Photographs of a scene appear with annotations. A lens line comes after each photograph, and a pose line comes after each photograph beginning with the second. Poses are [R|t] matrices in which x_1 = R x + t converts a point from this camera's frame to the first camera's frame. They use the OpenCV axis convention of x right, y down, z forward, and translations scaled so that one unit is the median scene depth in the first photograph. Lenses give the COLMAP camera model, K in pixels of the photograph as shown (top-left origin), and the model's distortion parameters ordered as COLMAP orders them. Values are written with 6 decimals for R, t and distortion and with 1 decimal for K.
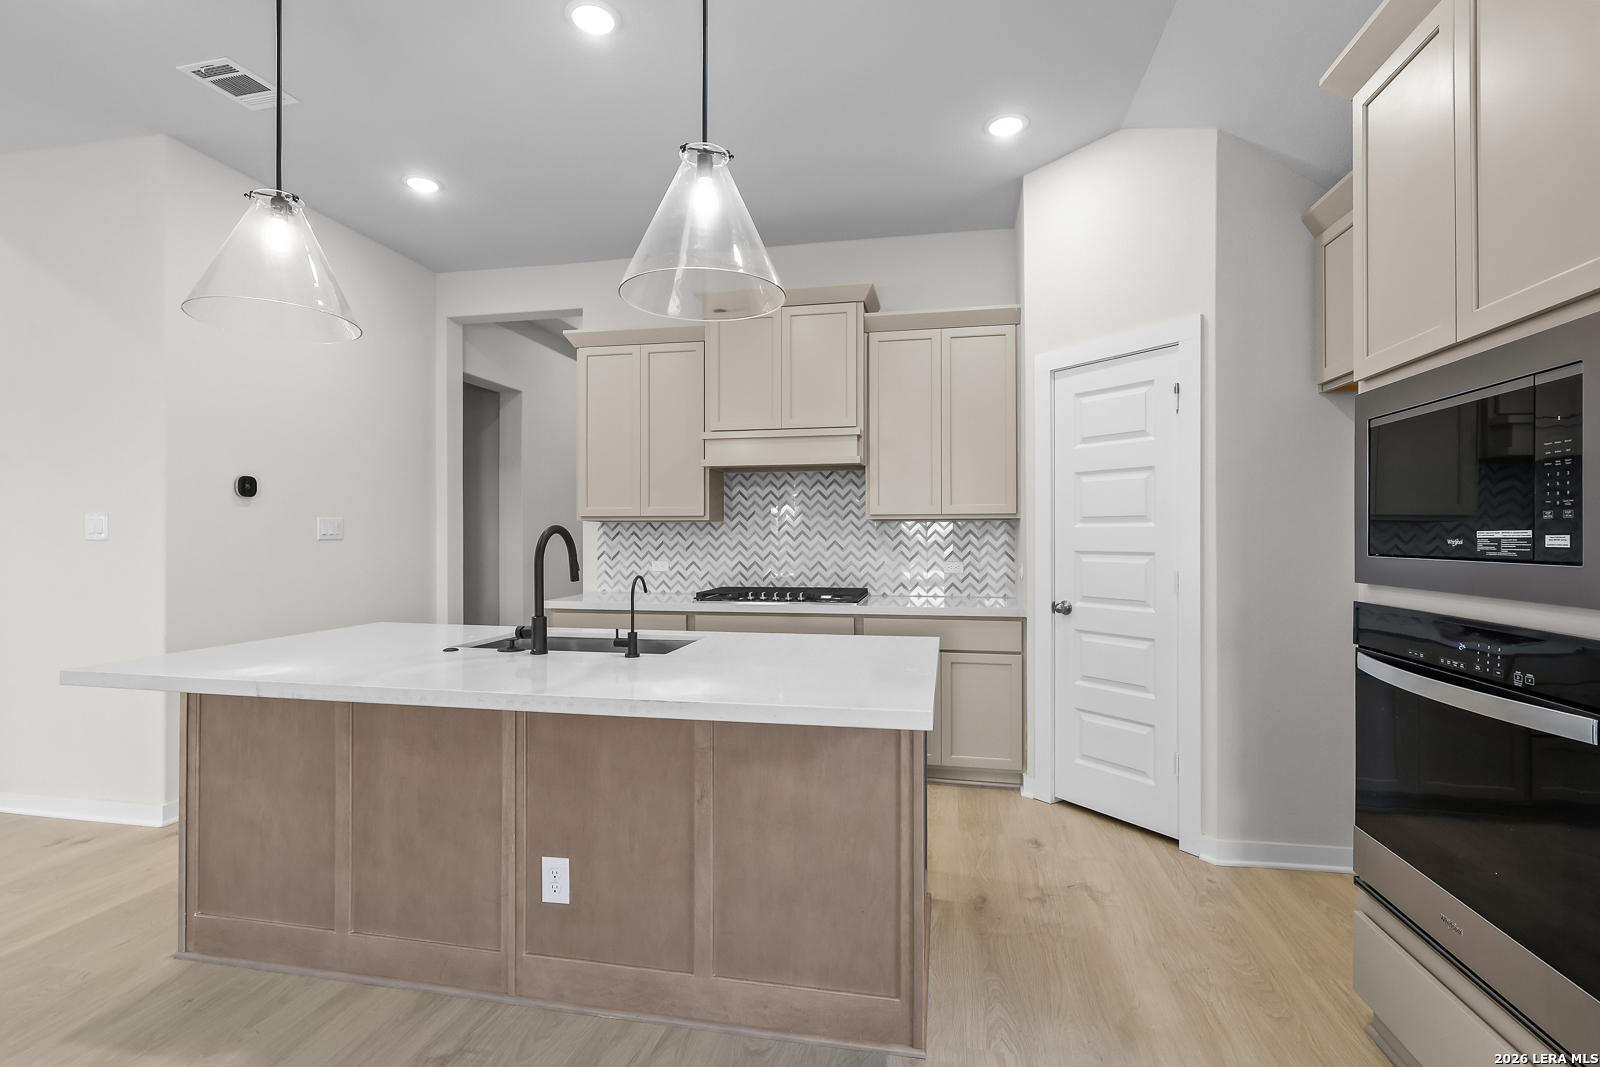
lens RADIAL K [[736.8, 0, 801.1], [0, 736.8, 536.6], [0, 0, 1]] dist [-0.004973, 0.002417]
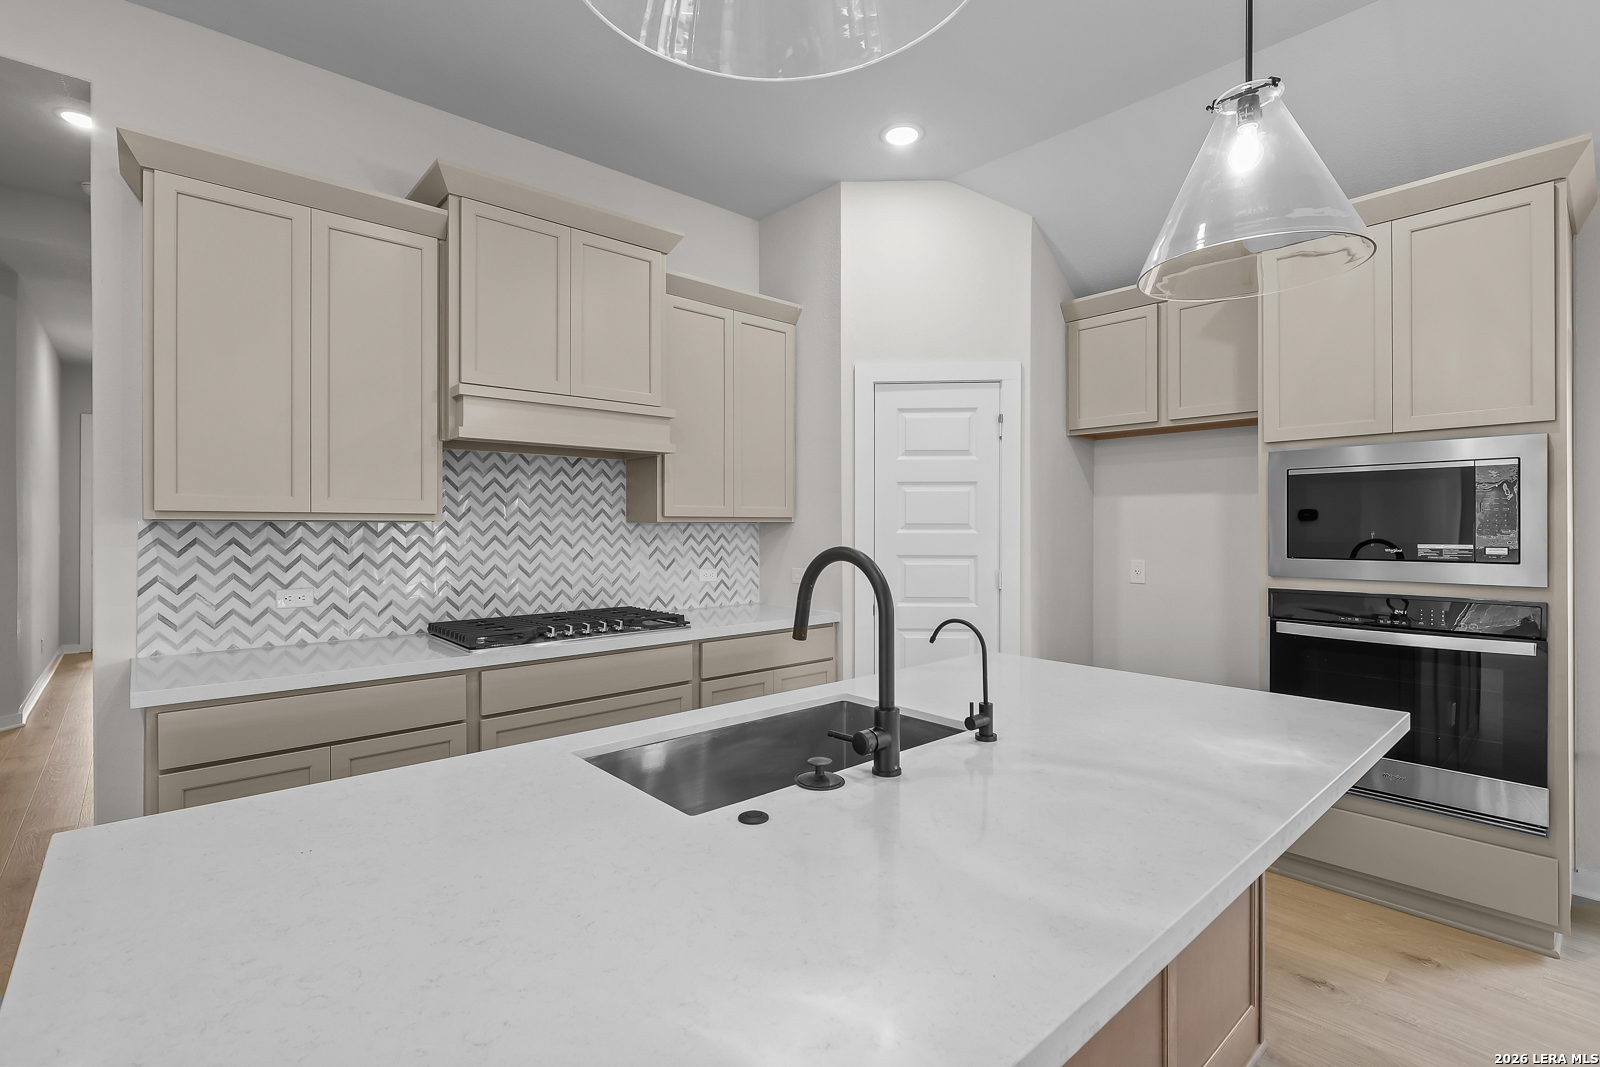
lens RADIAL K [[736.8, 0, 794.7], [0, 736.8, 526.9], [0, 0, 1]] dist [-0.004973, 0.002417]
pose [[0.603763, 0.000595, 0.797164, -0.435220], [0.000915, 0.999999, -0.001439, -0.015350], [-0.797164, 0.001598, 0.603761, 0.361346]]
